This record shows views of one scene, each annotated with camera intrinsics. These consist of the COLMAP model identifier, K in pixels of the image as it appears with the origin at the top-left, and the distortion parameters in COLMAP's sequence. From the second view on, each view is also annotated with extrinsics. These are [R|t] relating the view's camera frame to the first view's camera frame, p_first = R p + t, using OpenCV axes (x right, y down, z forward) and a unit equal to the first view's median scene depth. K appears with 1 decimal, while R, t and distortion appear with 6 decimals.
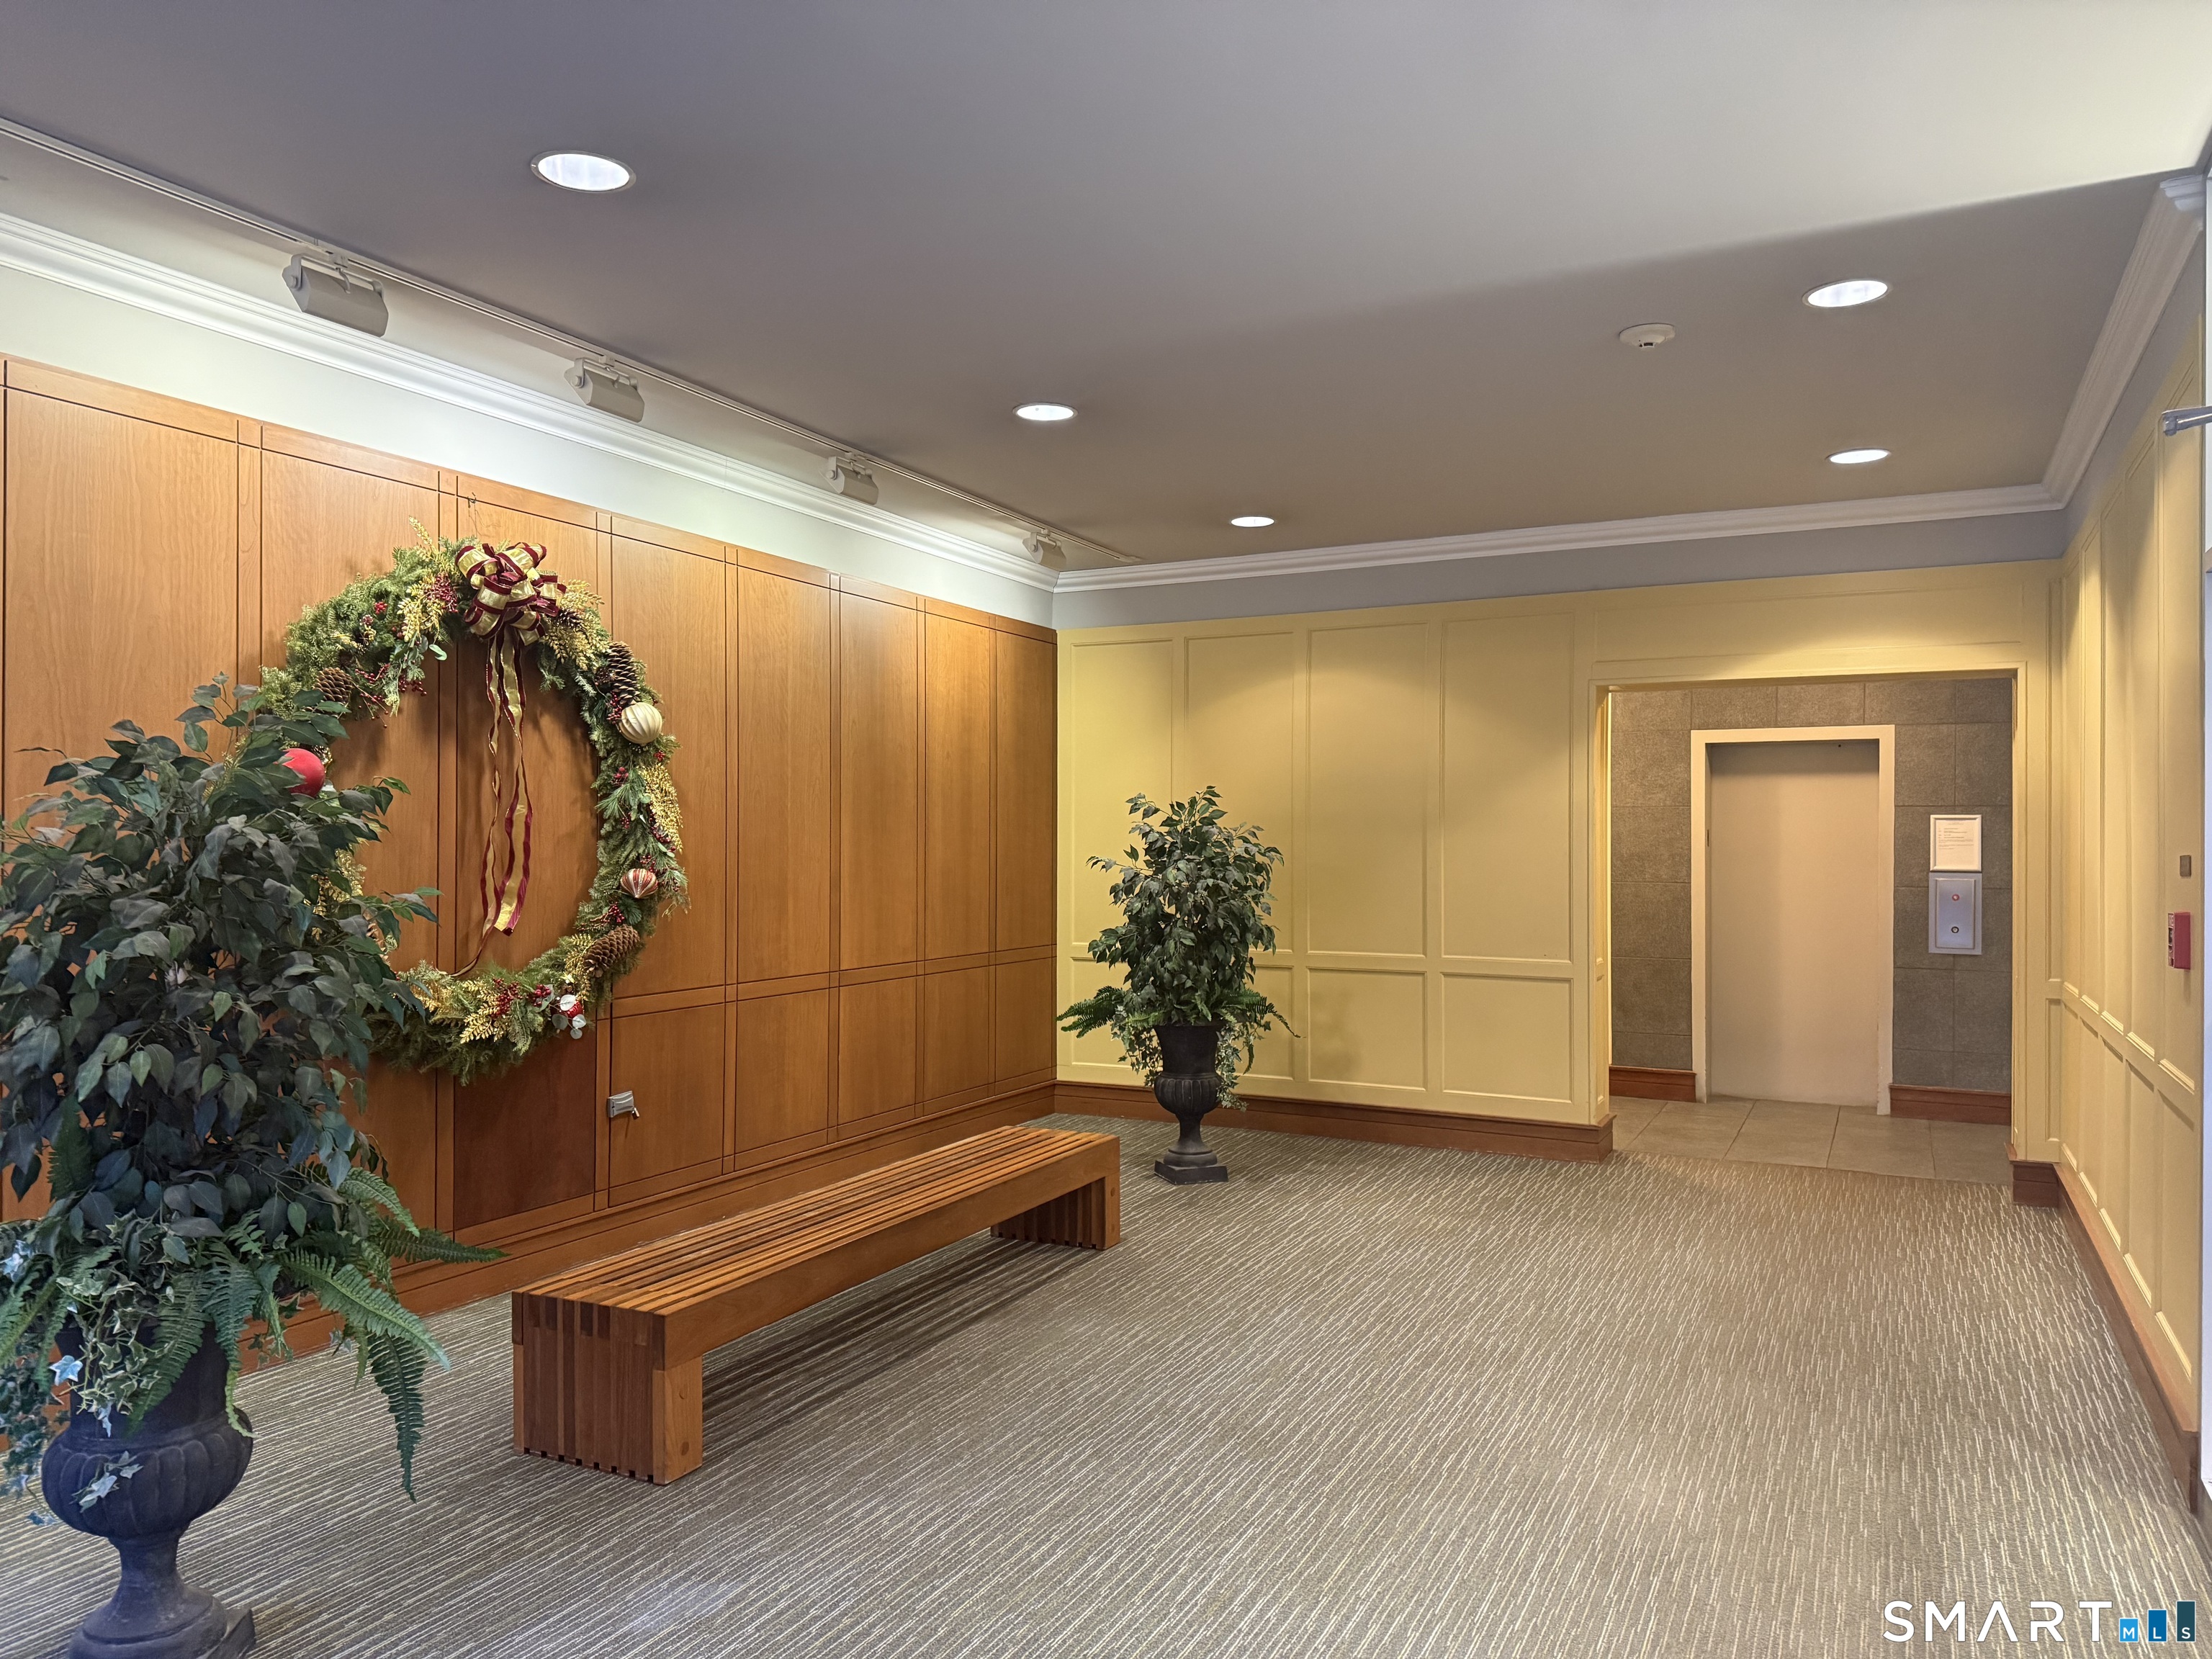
lens RADIAL K [[1533.6, 0, 1104.8], [0, 1533.6, 796.3], [0, 0, 1]] dist [0.118739, -0.000429]
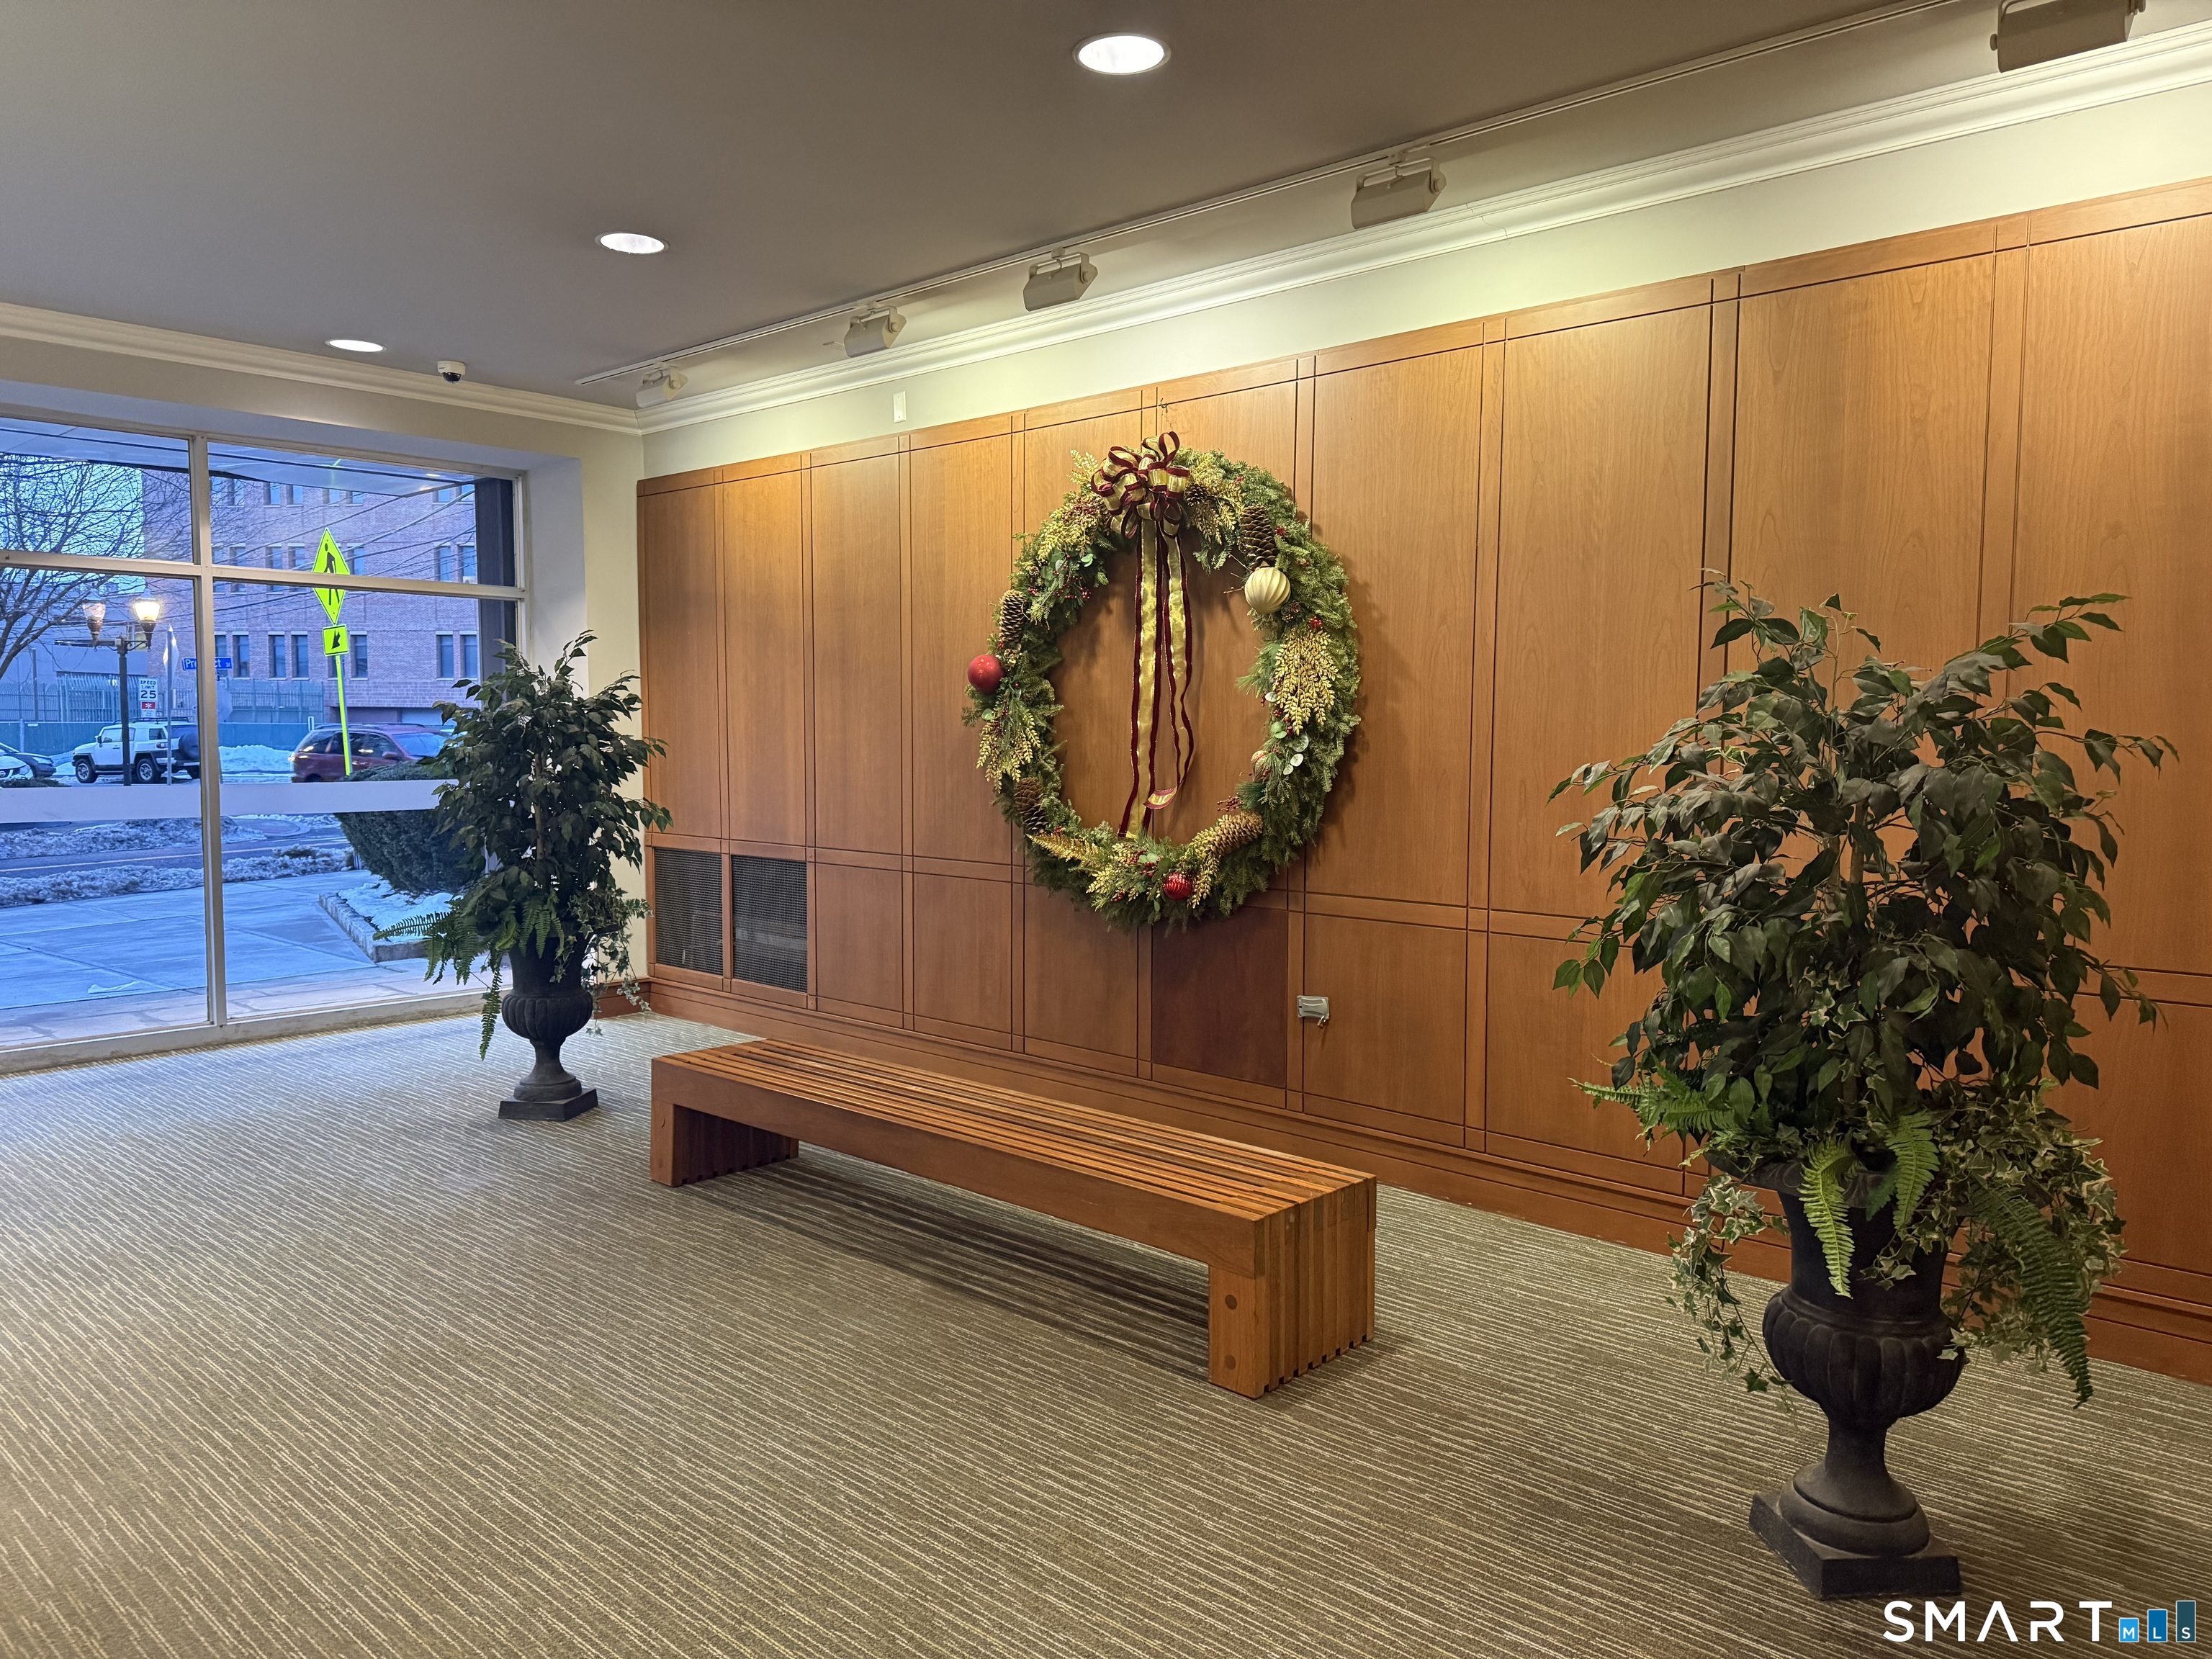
lens RADIAL K [[1526.4, 0, 1106.0], [0, 1526.4, 829.5], [0, 0, 1]] dist [0.012566, -0.001075]
pose [[-0.260582, 0.060494, -0.963555, 0.632399], [0.023838, 0.998134, 0.056218, 0.042987], [0.965158, -0.008320, -0.261537, 1.218580]]
